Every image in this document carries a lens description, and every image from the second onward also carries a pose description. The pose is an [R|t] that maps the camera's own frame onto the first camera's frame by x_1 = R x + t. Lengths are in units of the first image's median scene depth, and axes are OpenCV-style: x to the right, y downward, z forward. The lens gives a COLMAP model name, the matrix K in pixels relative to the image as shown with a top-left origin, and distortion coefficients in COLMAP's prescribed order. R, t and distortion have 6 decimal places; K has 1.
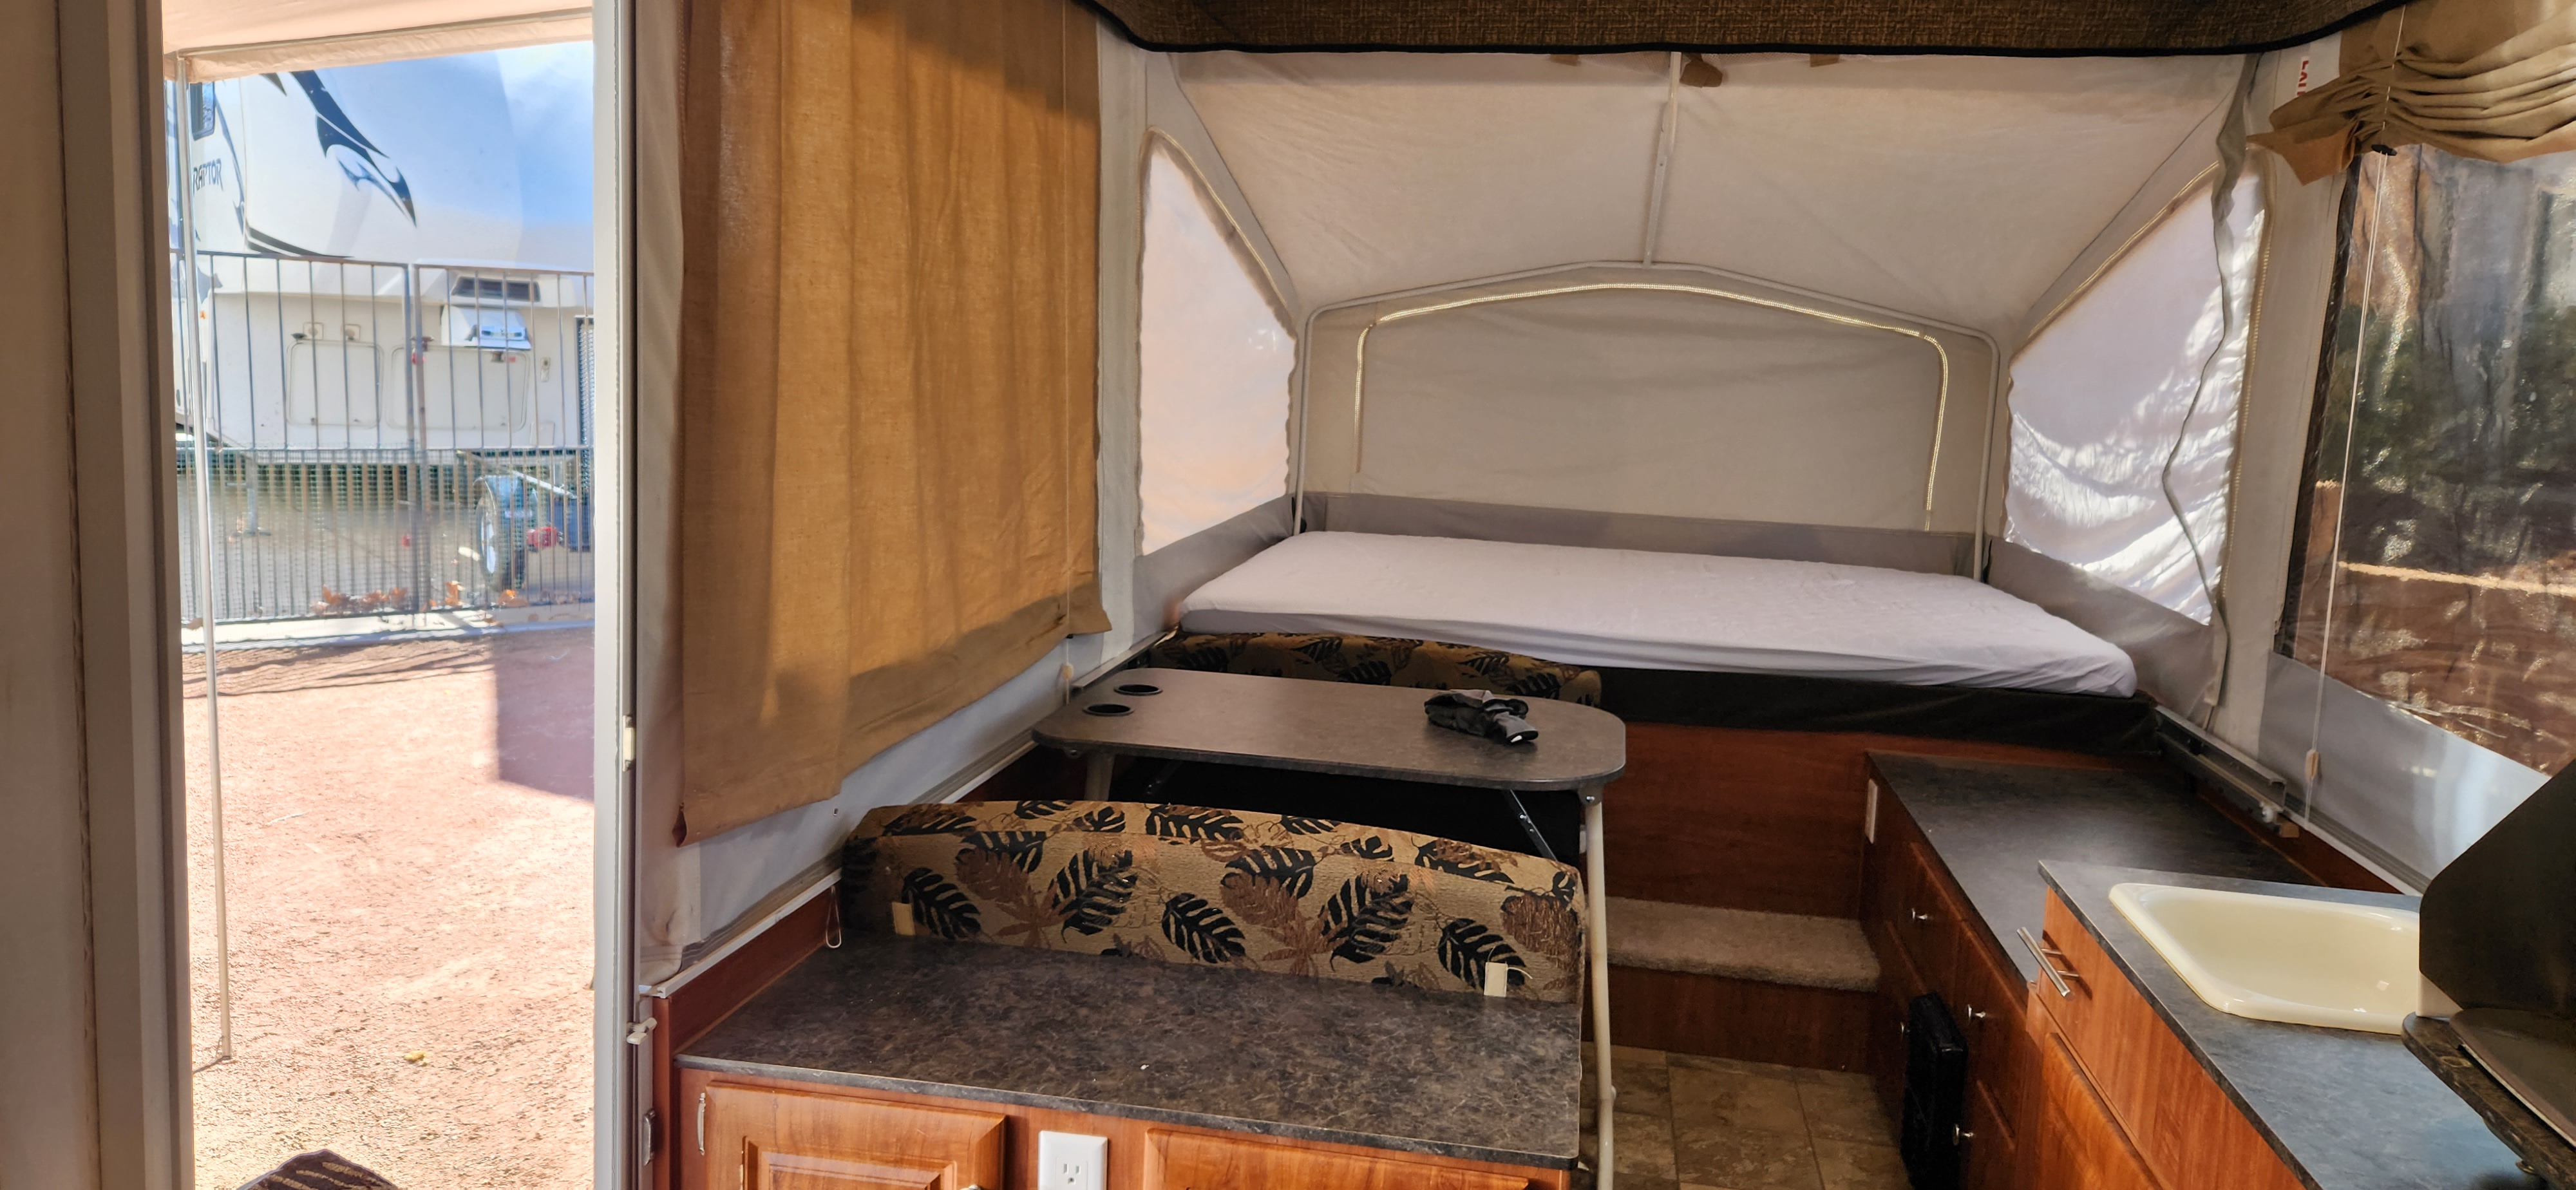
lens RADIAL K [[1717.6, 0, 1288.0], [0, 1717.6, 595.0], [0, 0, 1]] dist [0.038525, -0.000733]
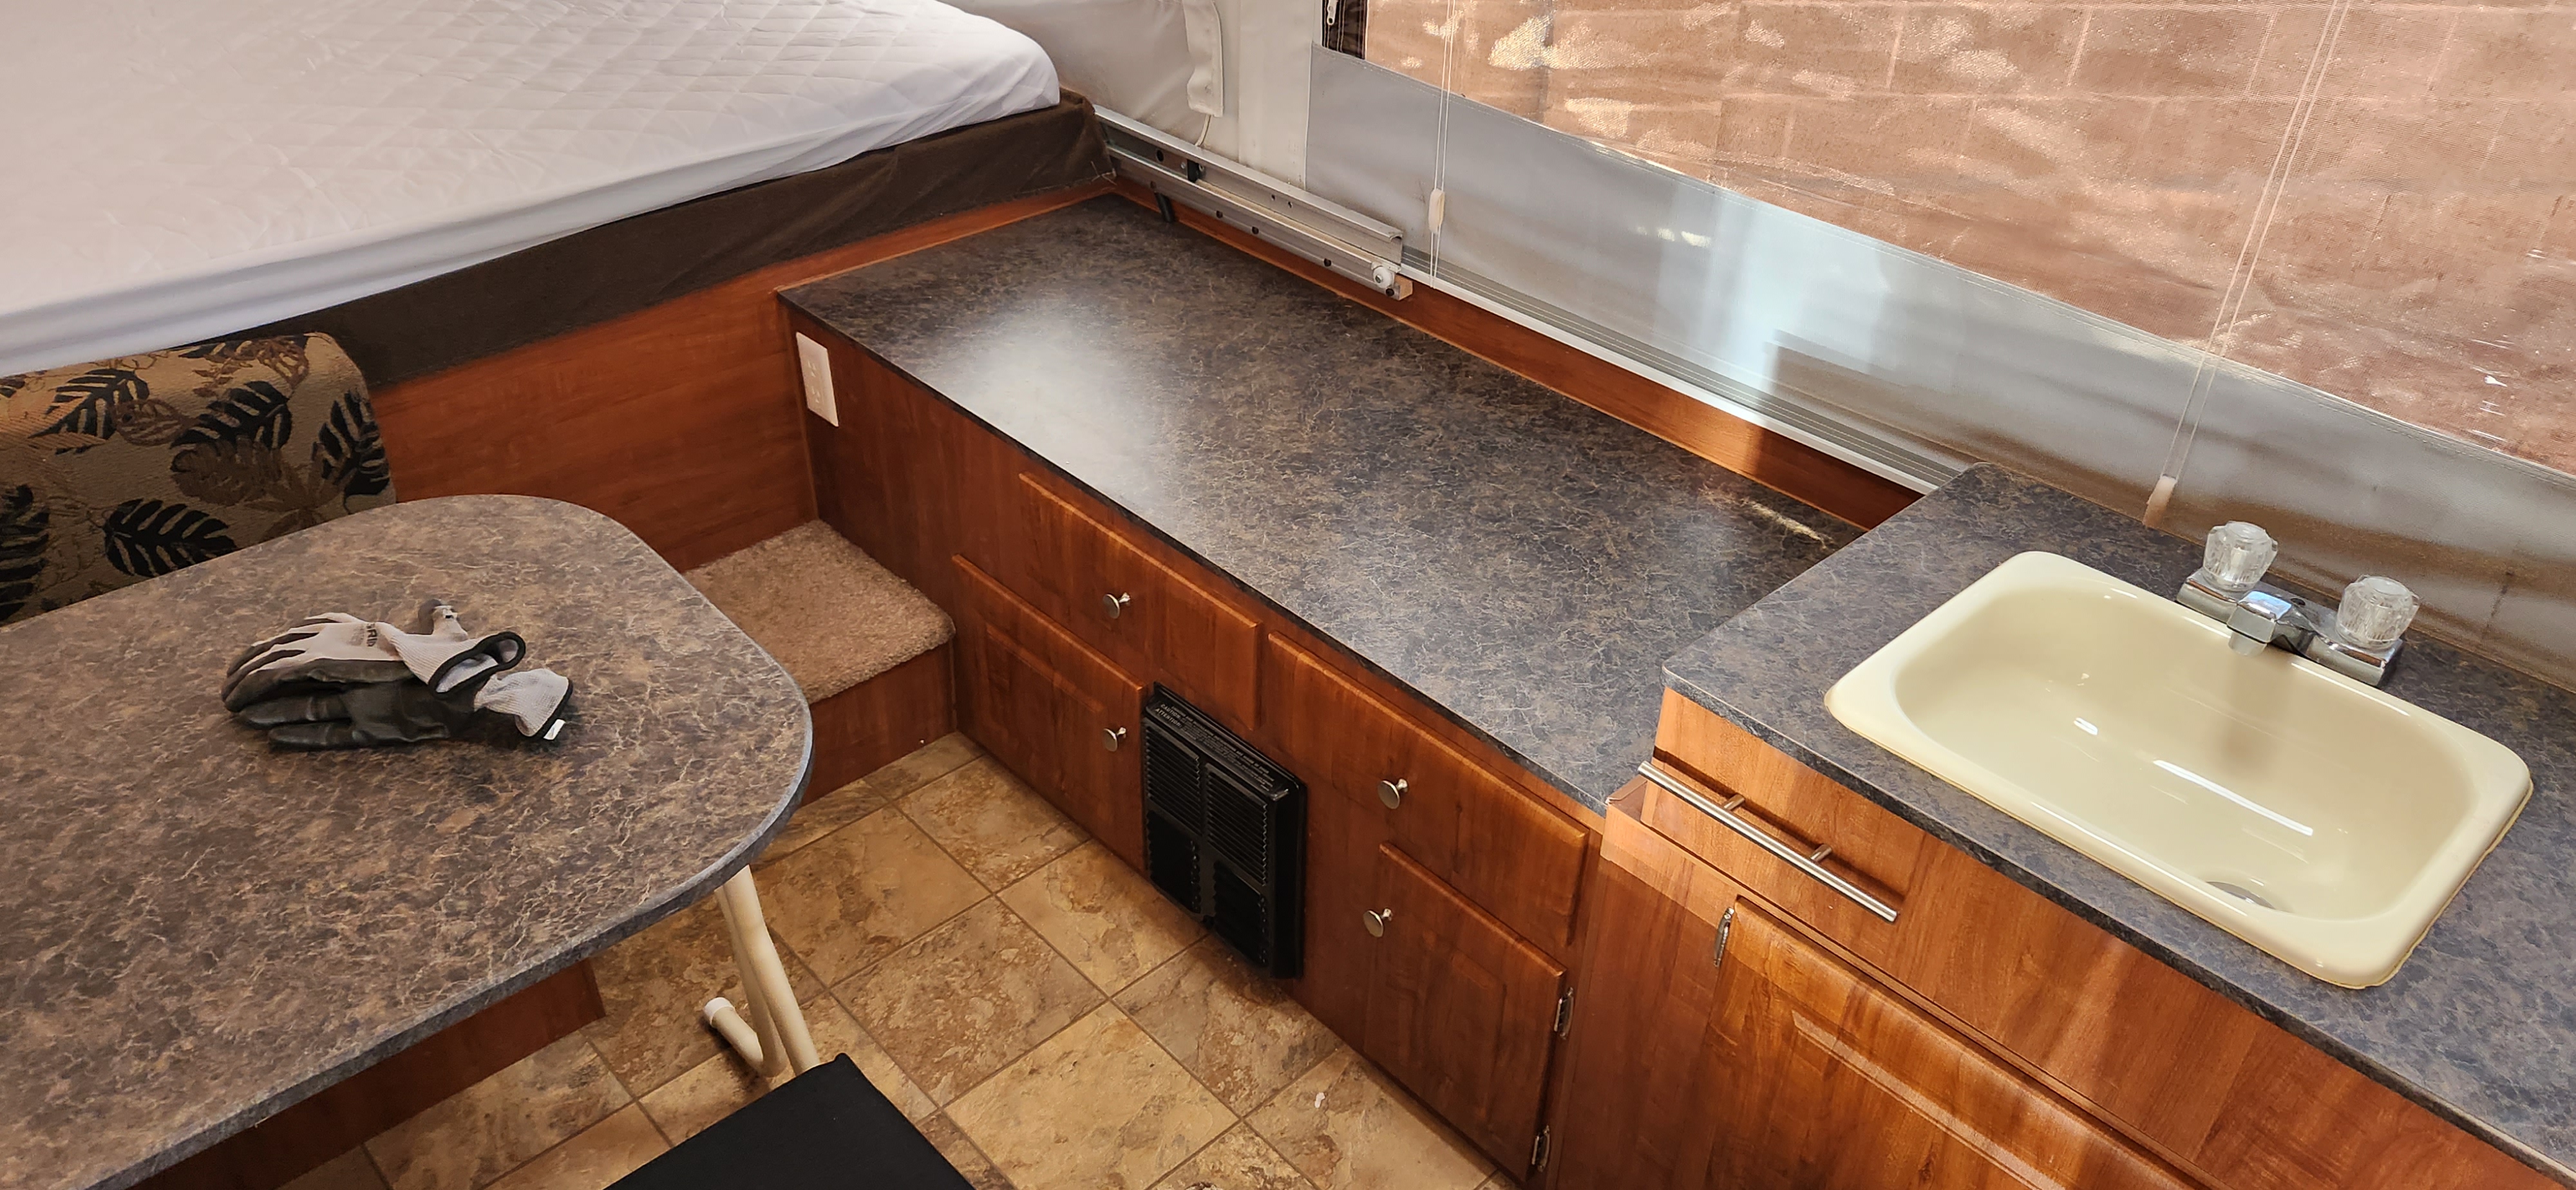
lens RADIAL K [[1717.6, 0, 1288.0], [0, 1717.6, 595.0], [0, 0, 1]] dist [0.038525, -0.000733]
pose [[0.595613, -0.470955, 0.650728, -0.028181], [0.112502, 0.851021, 0.512940, -0.135798], [-0.795354, -0.232305, 0.559862, 0.504321]]
